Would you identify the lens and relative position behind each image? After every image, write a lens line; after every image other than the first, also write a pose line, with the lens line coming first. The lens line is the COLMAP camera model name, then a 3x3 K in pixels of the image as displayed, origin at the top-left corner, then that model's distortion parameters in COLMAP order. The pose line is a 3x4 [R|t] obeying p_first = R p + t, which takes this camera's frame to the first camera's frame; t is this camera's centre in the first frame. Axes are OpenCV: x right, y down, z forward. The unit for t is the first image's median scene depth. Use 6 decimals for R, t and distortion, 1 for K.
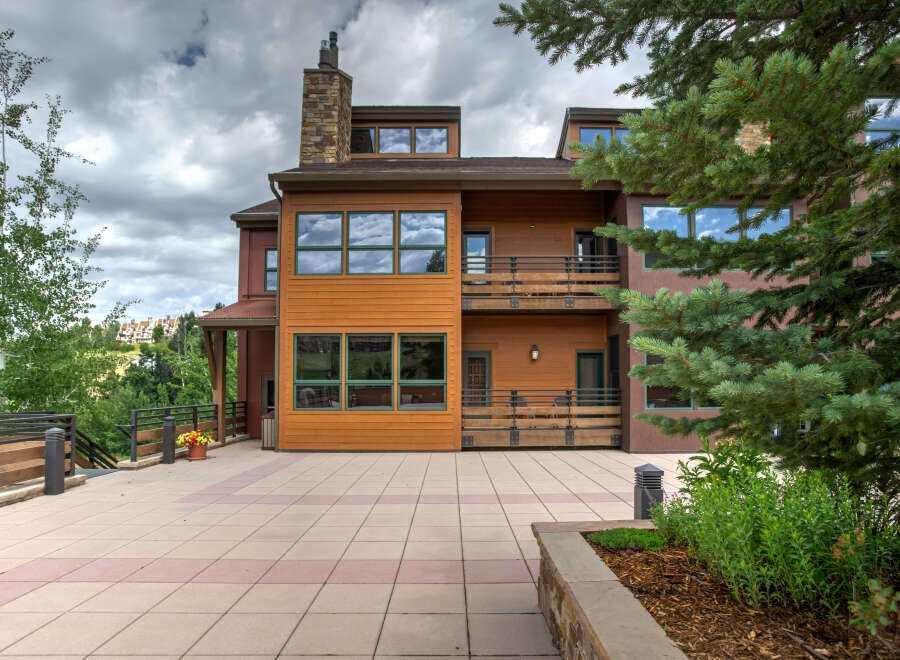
lens RADIAL K [[566.4, 0, 445.6], [0, 566.4, 360.8], [0, 0, 1]] dist [-0.071915, 0.000670]
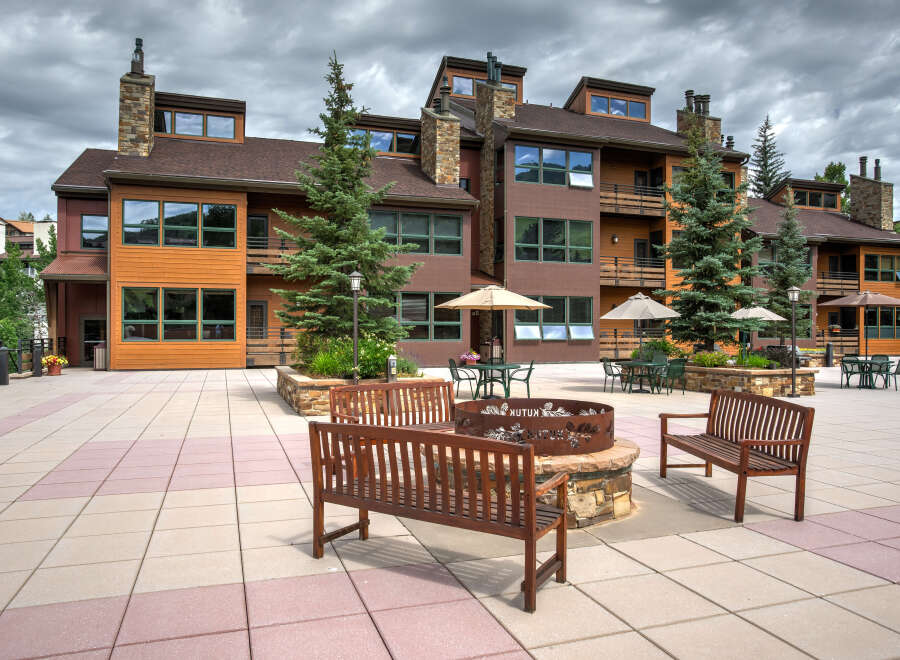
lens RADIAL K [[659.7, 0, 450.0], [0, 659.7, 330.0], [0, 0, 1]] dist [-0.008867, 0.000406]
pose [[0.943112, 0.003329, 0.332459, -0.042598], [-0.019147, 0.998834, 0.044315, -0.028914], [-0.331923, -0.048160, 0.942076, -0.800173]]
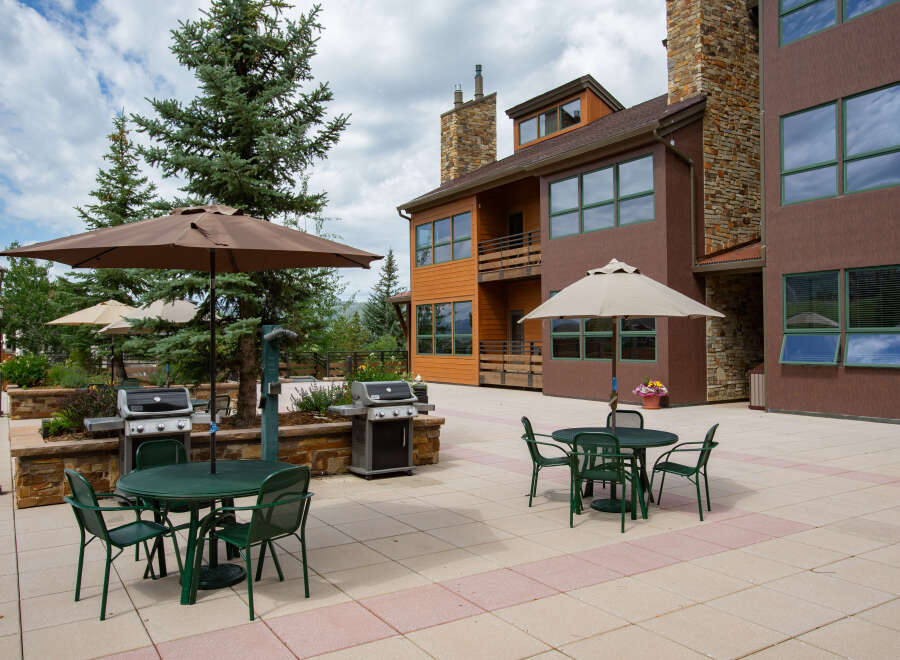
lens RADIAL K [[712.7, 0, 450.0], [0, 712.7, 330.0], [0, 0, 1]] dist [-0.012440, -0.003770]
pose [[0.547139, -0.012487, -0.836949, 1.406049], [0.043492, 0.998962, 0.013528, -0.003021], [0.835911, -0.043803, 0.547114, 0.003865]]
